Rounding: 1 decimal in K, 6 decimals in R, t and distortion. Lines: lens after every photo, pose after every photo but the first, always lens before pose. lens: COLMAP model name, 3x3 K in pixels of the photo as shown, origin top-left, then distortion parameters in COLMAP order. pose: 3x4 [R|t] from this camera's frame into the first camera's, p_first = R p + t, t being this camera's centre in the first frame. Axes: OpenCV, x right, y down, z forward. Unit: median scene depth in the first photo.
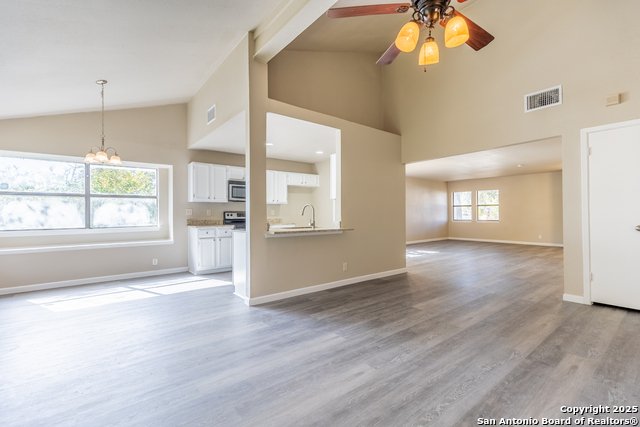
lens RADIAL K [[292.7, 0, 321.3], [0, 292.7, 210.8], [0, 0, 1]] dist [0.012621, -0.000604]
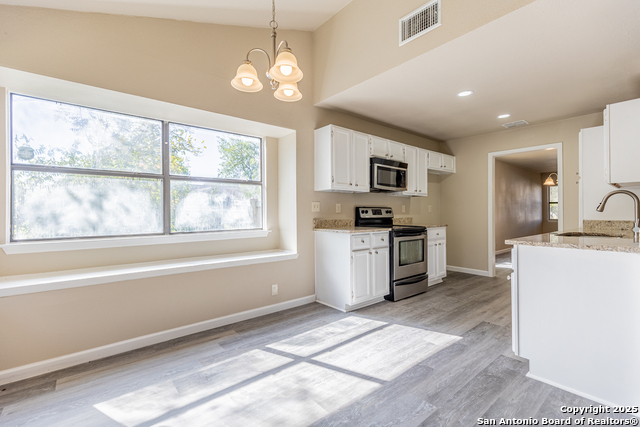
lens RADIAL K [[292.7, 0, 320.5], [0, 292.7, 211.2], [0, 0, 1]] dist [0.012621, -0.000604]
pose [[0.999539, 0.001767, 0.030293, -0.480430], [-0.001864, 0.999993, 0.003175, 0.011995], [-0.030287, -0.003230, 0.999536, 0.394471]]
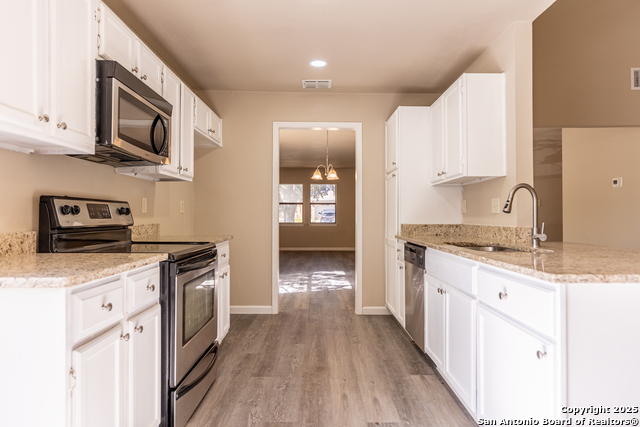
lens RADIAL K [[387.3, 0, 319.7], [0, 387.3, 212.9], [0, 0, 1]] dist [-0.008160, -0.001174]
pose [[0.611845, 0.008953, 0.790927, -0.485381], [-0.011277, 0.999933, -0.002595, 0.016523], [-0.790897, -0.007331, 0.611905, 0.728472]]
